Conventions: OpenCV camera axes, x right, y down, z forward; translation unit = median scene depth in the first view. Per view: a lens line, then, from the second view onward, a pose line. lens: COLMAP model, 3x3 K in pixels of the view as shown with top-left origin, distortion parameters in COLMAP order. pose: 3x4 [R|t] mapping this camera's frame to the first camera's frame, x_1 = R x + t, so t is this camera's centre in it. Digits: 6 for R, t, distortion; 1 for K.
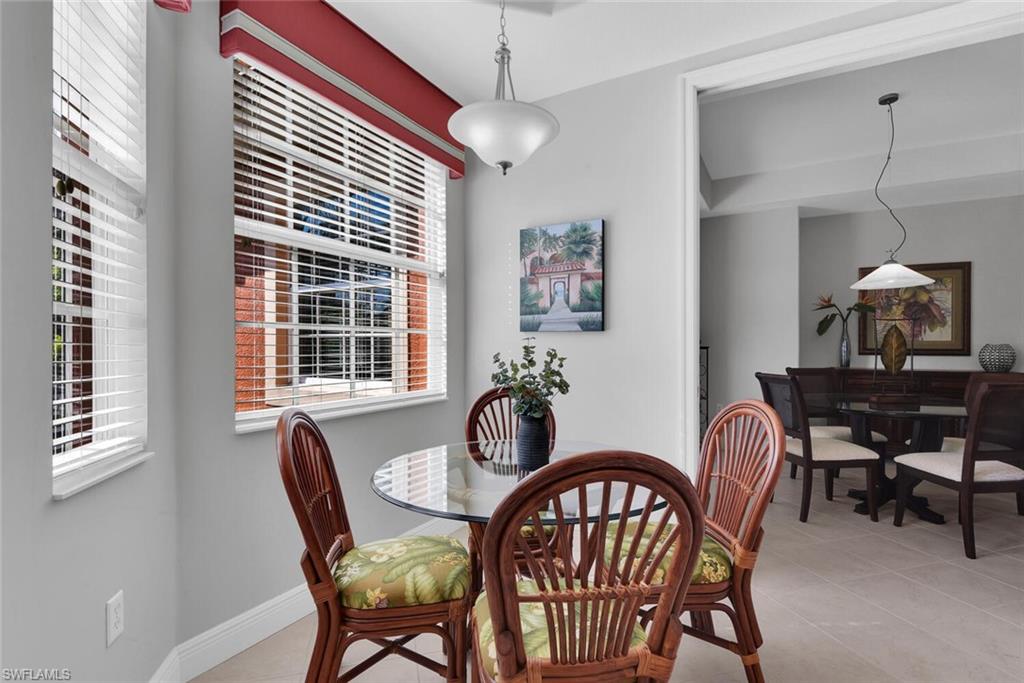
lens RADIAL K [[476.8, 0, 515.7], [0, 476.8, 346.2], [0, 0, 1]] dist [0.001828, -0.000154]
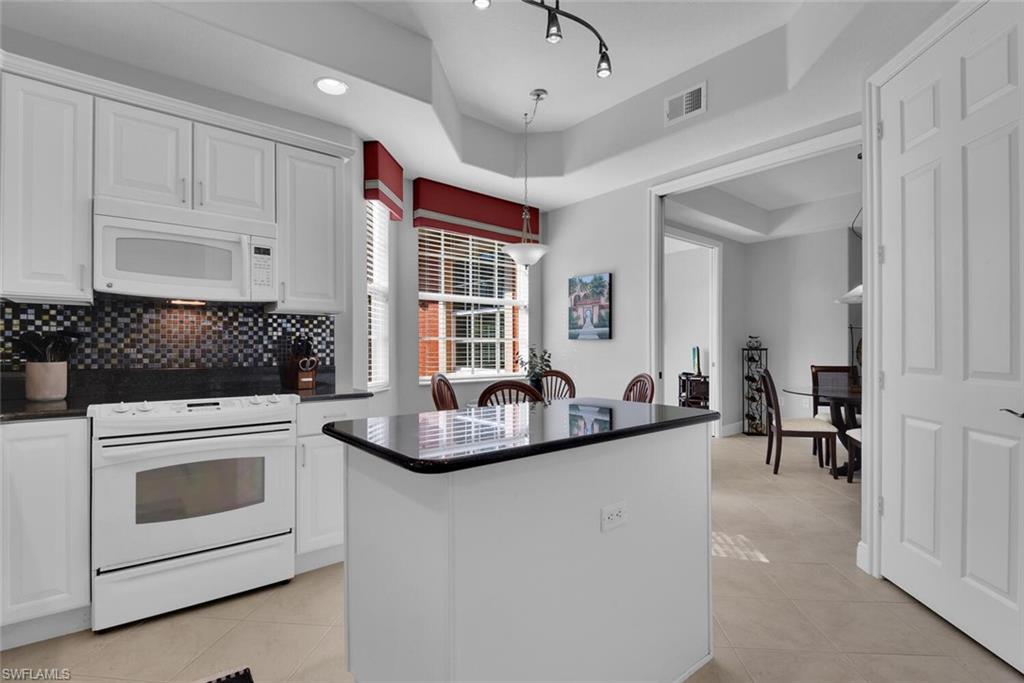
lens RADIAL K [[476.8, 0, 515.7], [0, 476.8, 346.2], [0, 0, 1]] dist [0.001828, -0.000154]
pose [[0.933661, -0.001361, -0.358155, 0.468426], [0.000032, 0.999993, -0.003716, -0.000136], [0.358157, 0.003458, 0.933655, -0.684569]]
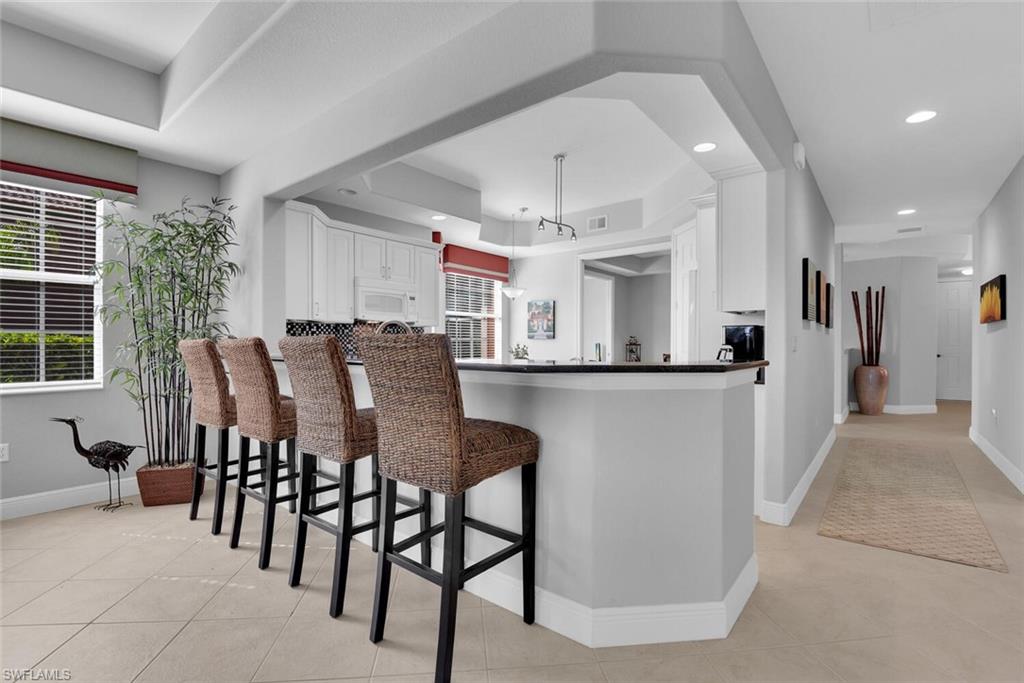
lens RADIAL K [[476.8, 0, 515.7], [0, 476.8, 346.2], [0, 0, 1]] dist [0.001828, -0.000154]
pose [[0.987324, 0.000782, -0.158719, 0.410301], [0.000090, 0.999985, 0.005487, -0.002046], [0.158721, -0.005432, 0.987309, -1.898288]]
